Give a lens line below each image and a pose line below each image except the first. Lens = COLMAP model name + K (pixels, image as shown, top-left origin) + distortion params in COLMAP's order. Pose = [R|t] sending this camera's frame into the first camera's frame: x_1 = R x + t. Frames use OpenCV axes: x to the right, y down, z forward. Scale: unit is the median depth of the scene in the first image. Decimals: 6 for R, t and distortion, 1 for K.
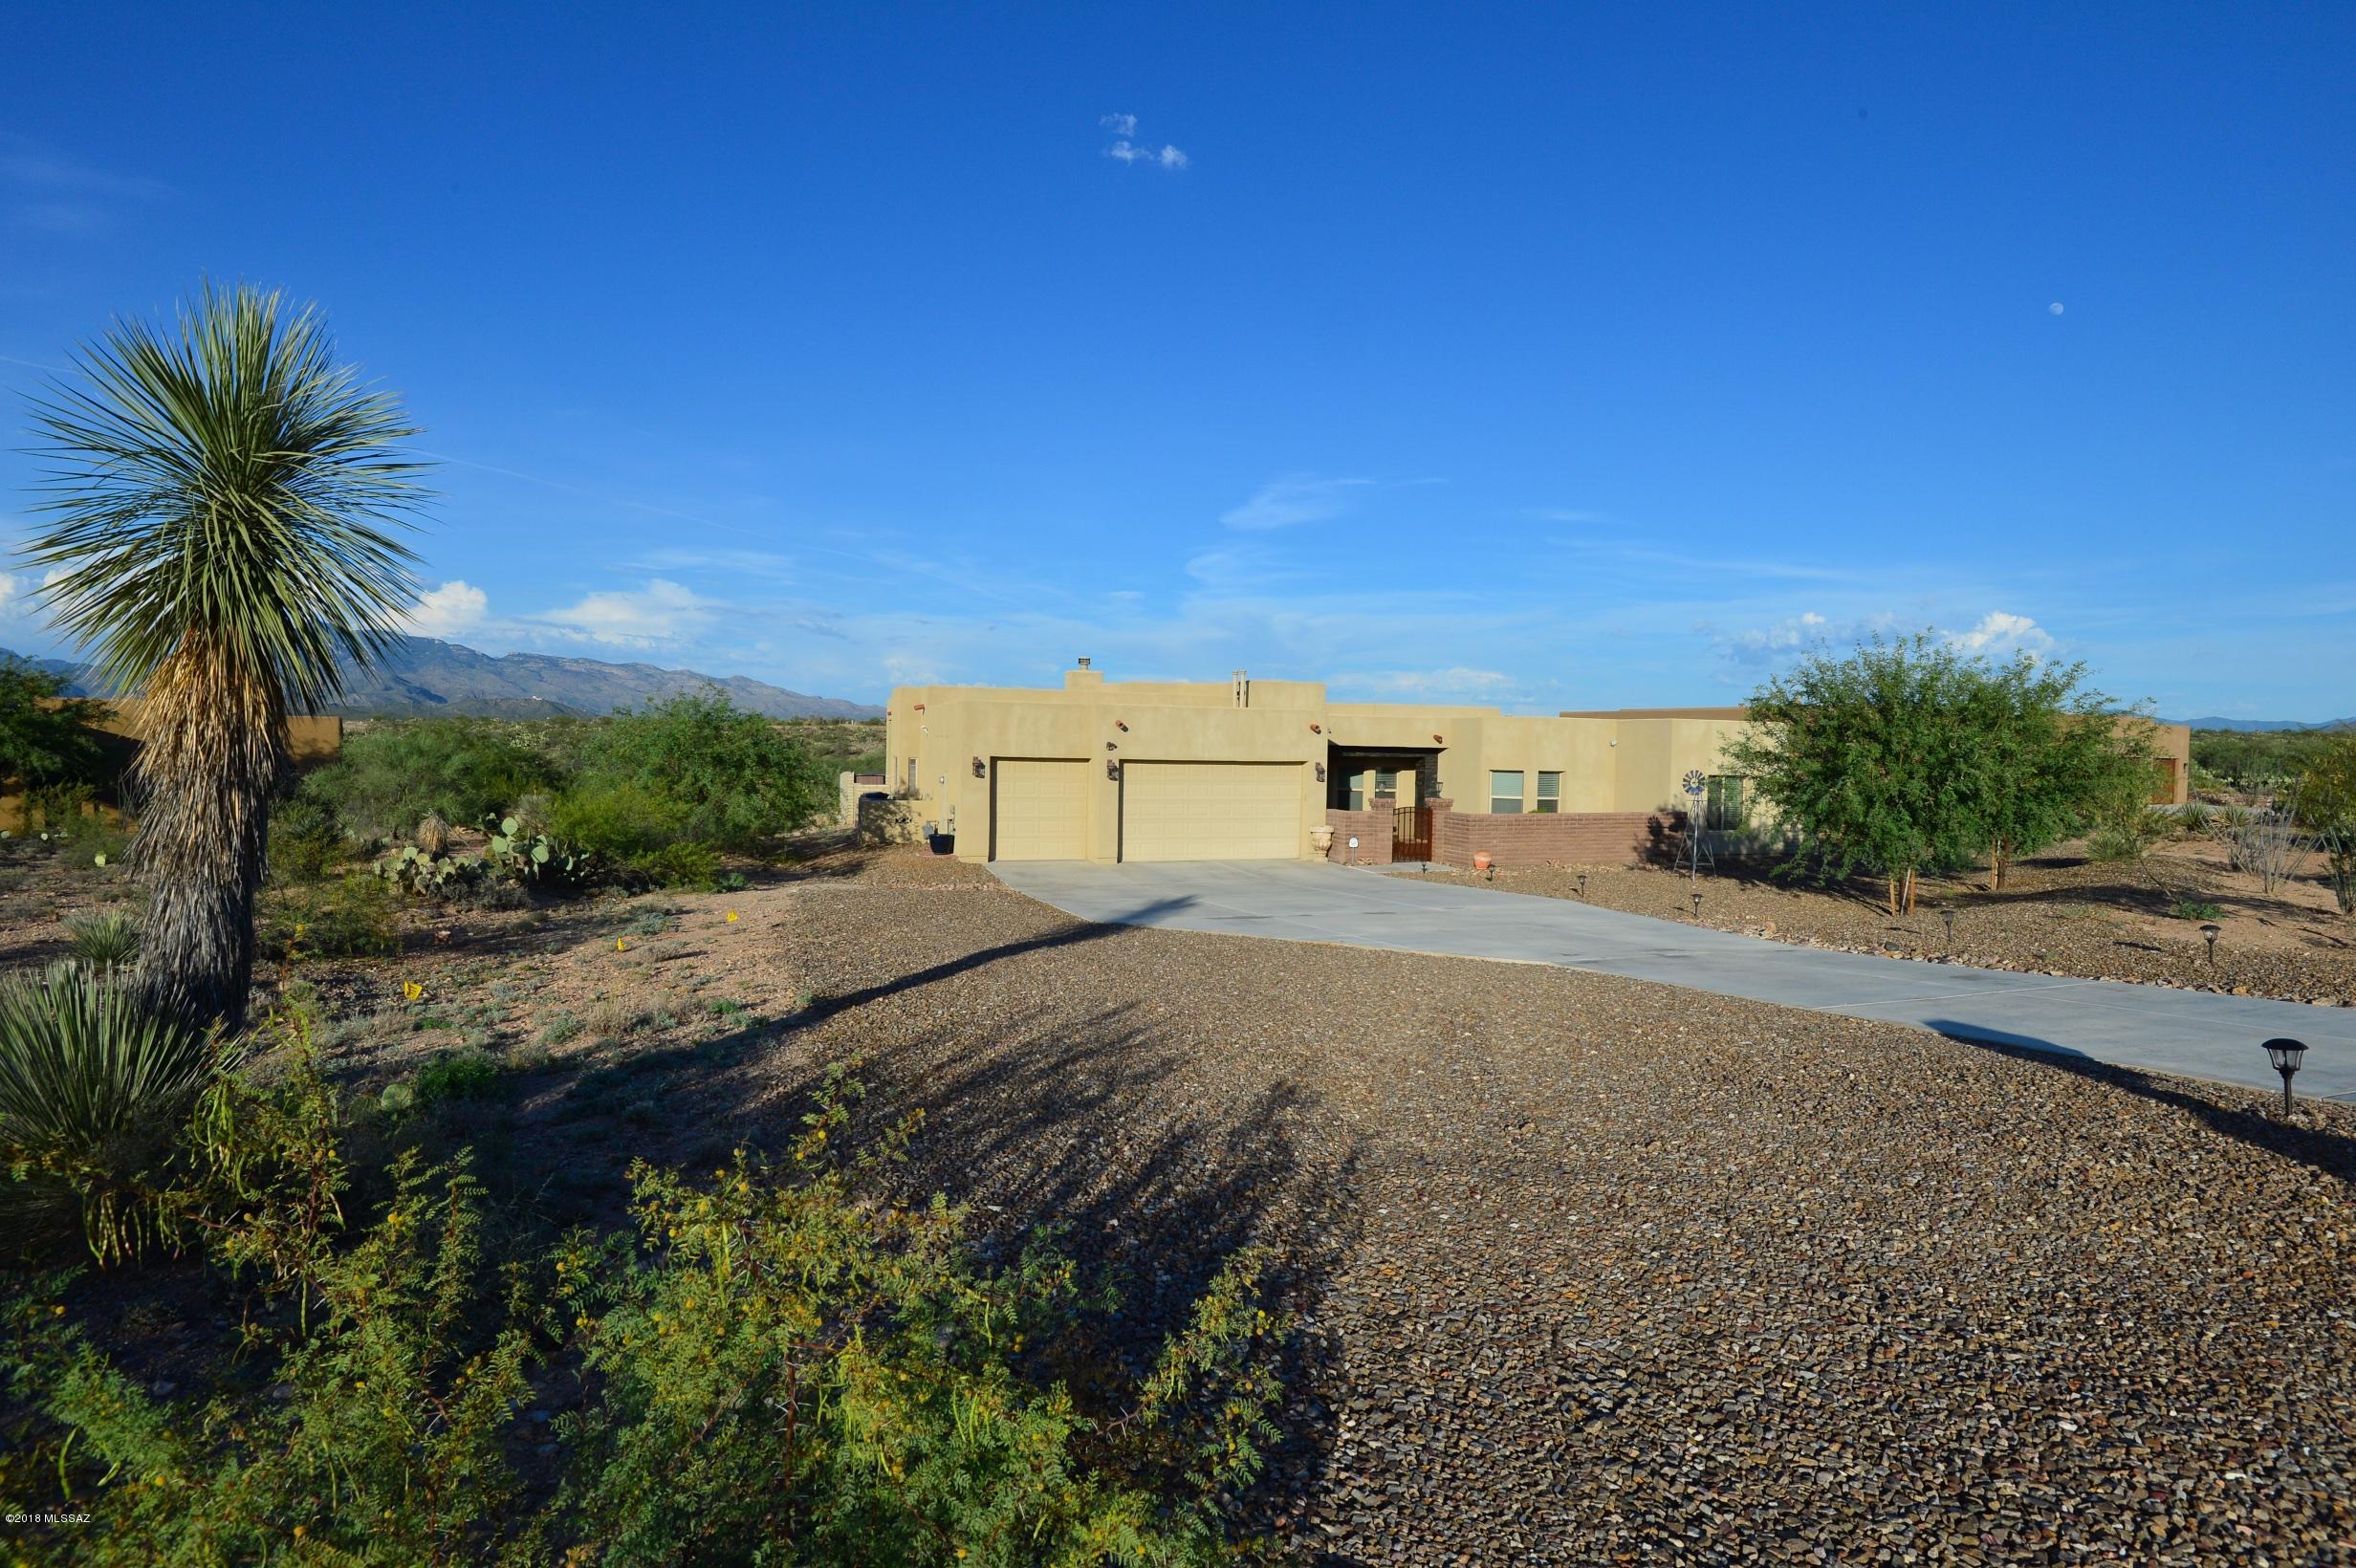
lens RADIAL K [[1093.3, 0, 1198.2], [0, 1093.3, 787.1], [0, 0, 1]] dist [-0.015579, -0.017130]
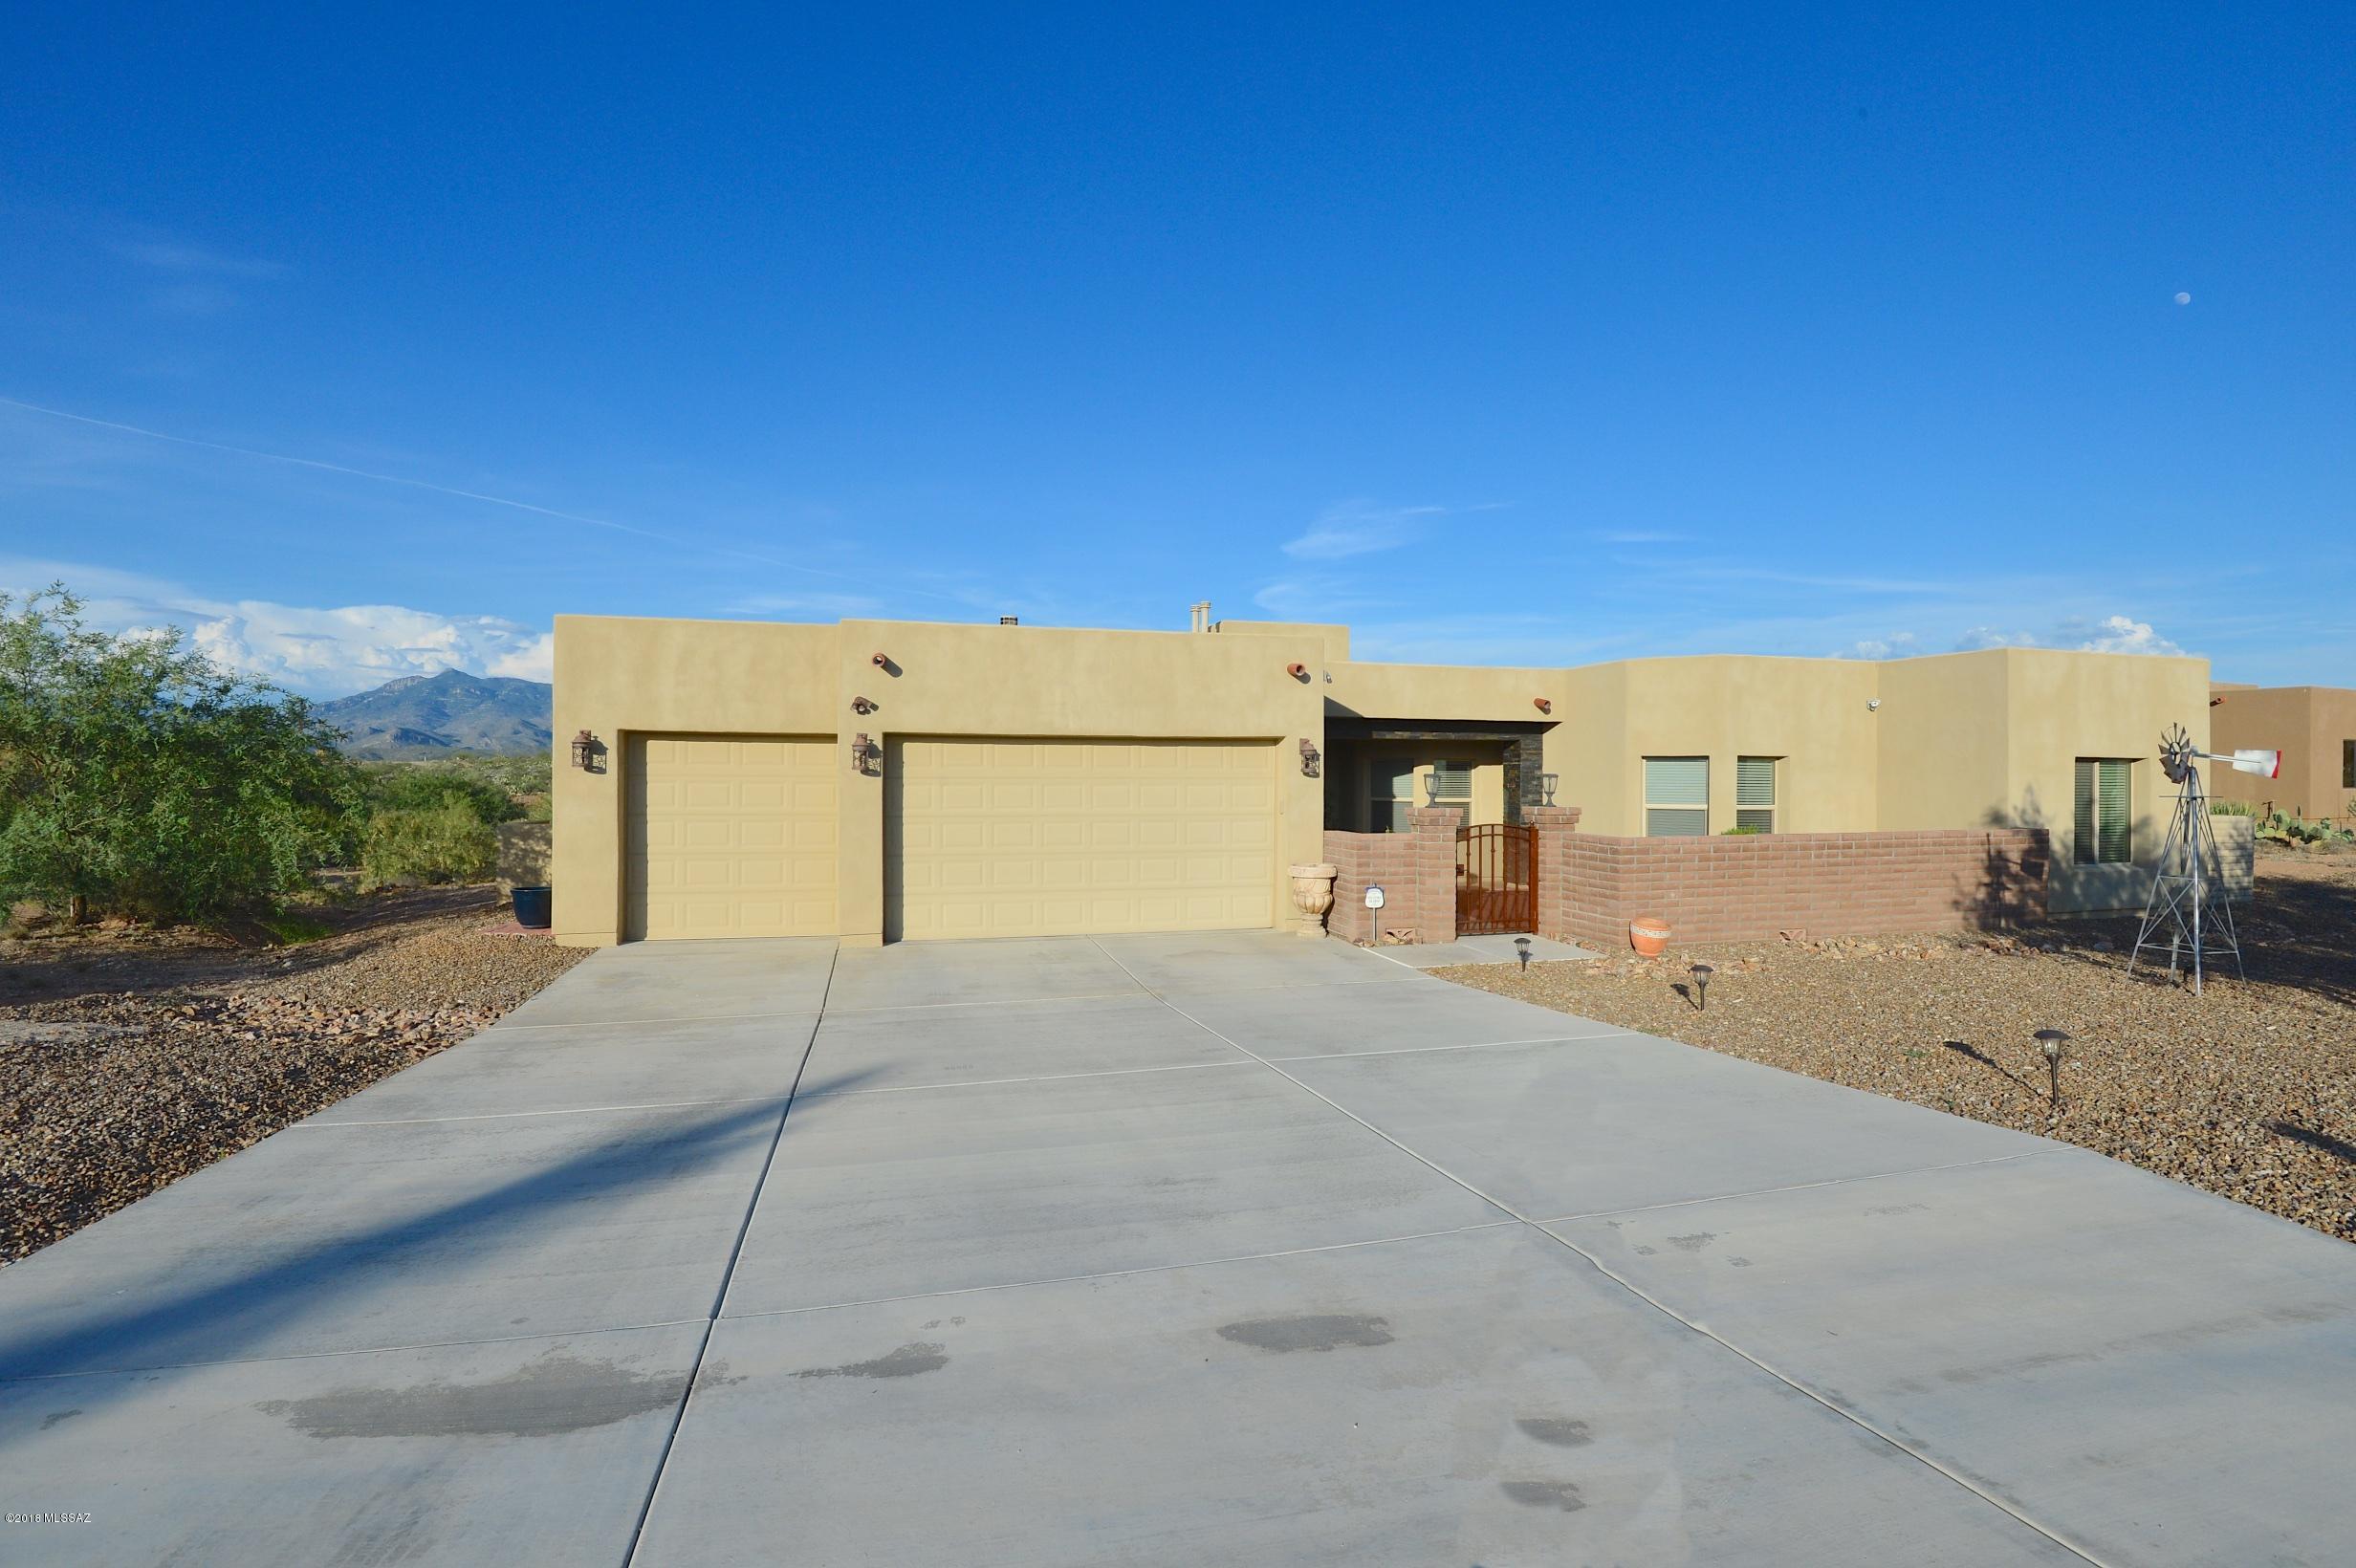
lens RADIAL K [[1093.3, 0, 1177.3], [0, 1093.3, 777.6], [0, 0, 1]] dist [-0.015579, -0.017130]
pose [[0.995046, -0.015156, -0.098258, 0.099730], [0.011603, 0.999262, -0.036621, 0.013299], [0.098741, 0.035299, 0.994487, 0.485330]]
